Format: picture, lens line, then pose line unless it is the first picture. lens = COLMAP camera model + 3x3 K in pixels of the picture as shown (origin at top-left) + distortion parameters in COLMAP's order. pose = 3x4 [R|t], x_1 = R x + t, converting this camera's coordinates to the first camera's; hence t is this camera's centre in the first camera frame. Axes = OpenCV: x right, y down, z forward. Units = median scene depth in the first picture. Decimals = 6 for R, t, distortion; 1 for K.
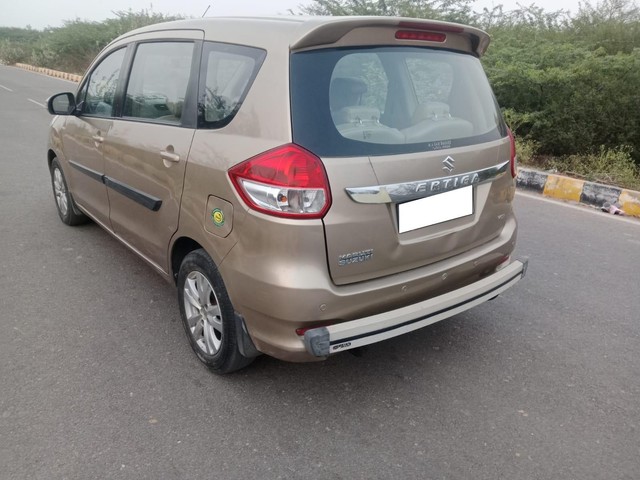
lens RADIAL K [[503.9, 0, 324.1], [0, 503.9, 241.8], [0, 0, 1]] dist [0.018040, -0.044225]
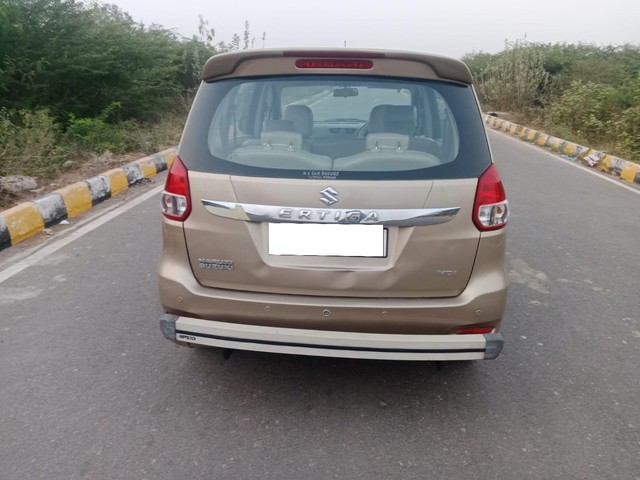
lens RADIAL K [[503.9, 0, 317.1], [0, 503.9, 244.2], [0, 0, 1]] dist [0.018040, -0.044225]
pose [[0.747741, 0.187389, -0.637000, 0.893461], [-0.221255, 0.974841, 0.027054, -0.088028], [0.626043, 0.120710, 0.770389, 0.275137]]
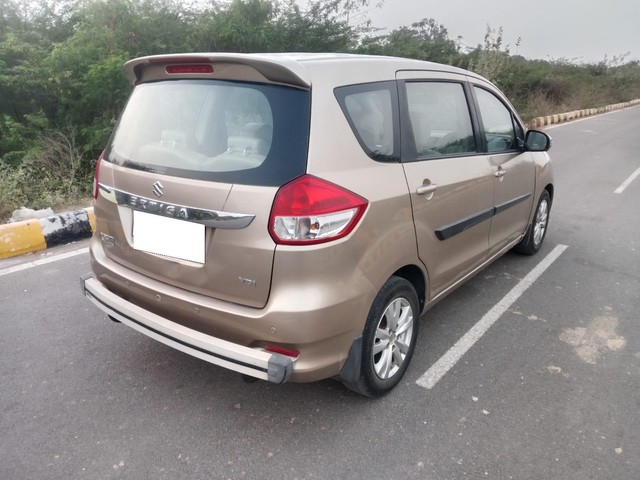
lens RADIAL K [[503.9, 0, 315.8], [0, 503.9, 237.6], [0, 0, 1]] dist [0.018040, -0.044225]
pose [[0.276245, 0.251728, -0.927535, 1.394190], [-0.333240, 0.930307, 0.153233, -0.343870], [0.901465, 0.266762, 0.340879, 1.014674]]
